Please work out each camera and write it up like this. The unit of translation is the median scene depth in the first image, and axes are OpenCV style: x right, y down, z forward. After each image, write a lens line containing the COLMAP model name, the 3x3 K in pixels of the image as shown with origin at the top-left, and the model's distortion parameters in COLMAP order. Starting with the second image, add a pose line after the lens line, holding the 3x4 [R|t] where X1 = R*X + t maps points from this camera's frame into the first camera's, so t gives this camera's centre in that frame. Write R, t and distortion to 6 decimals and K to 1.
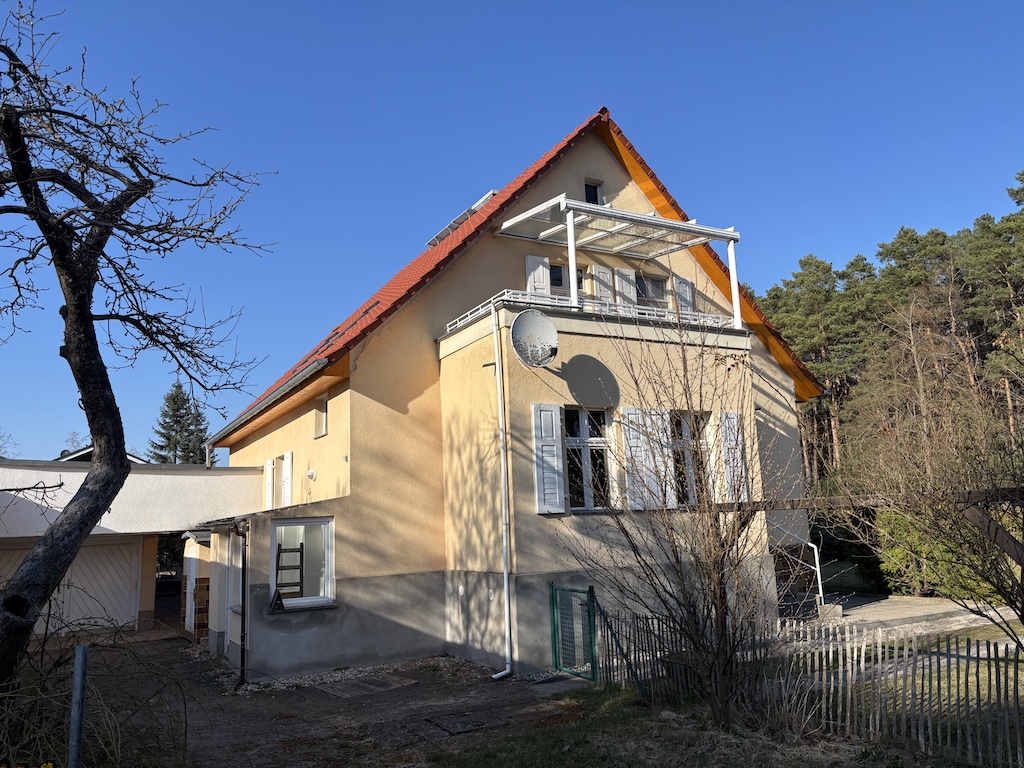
lens RADIAL K [[773.5, 0, 512.0], [0, 773.5, 384.0], [0, 0, 1]] dist [0.077093, -0.108446]
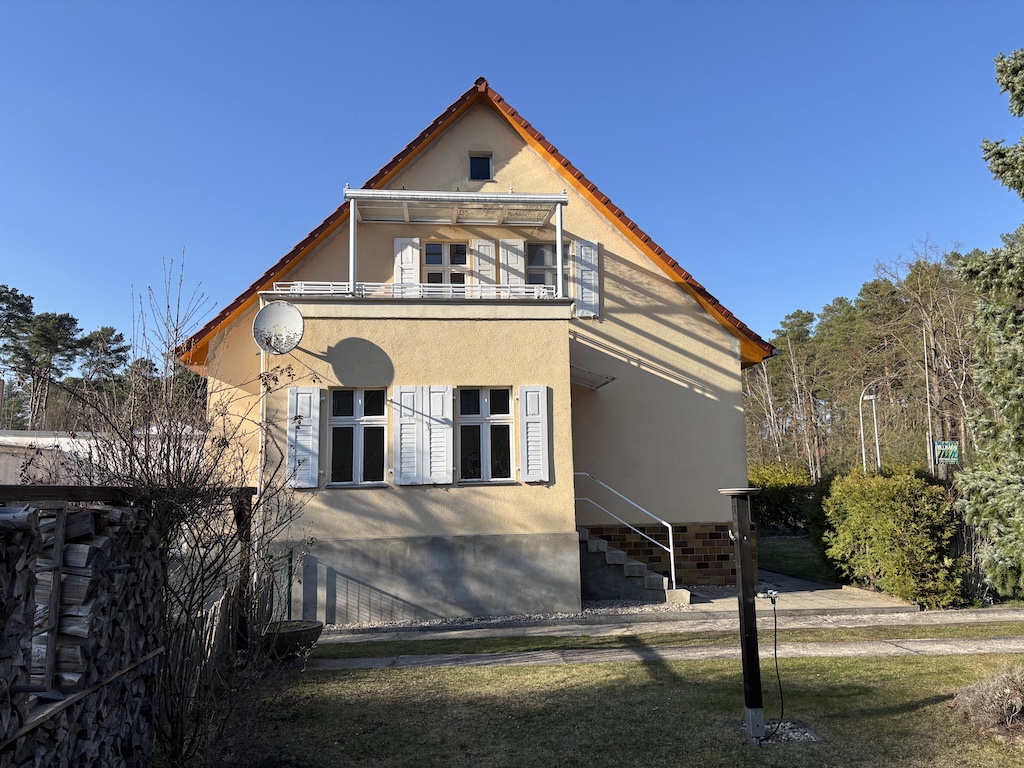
lens RADIAL K [[773.5, 0, 512.0], [0, 773.5, 384.0], [0, 0, 1]] dist [0.077093, -0.108446]
pose [[0.916053, -0.026729, -0.400165, 0.555346], [0.049275, 0.997718, 0.046158, -0.010628], [0.398018, -0.062001, 0.915280, 0.089714]]
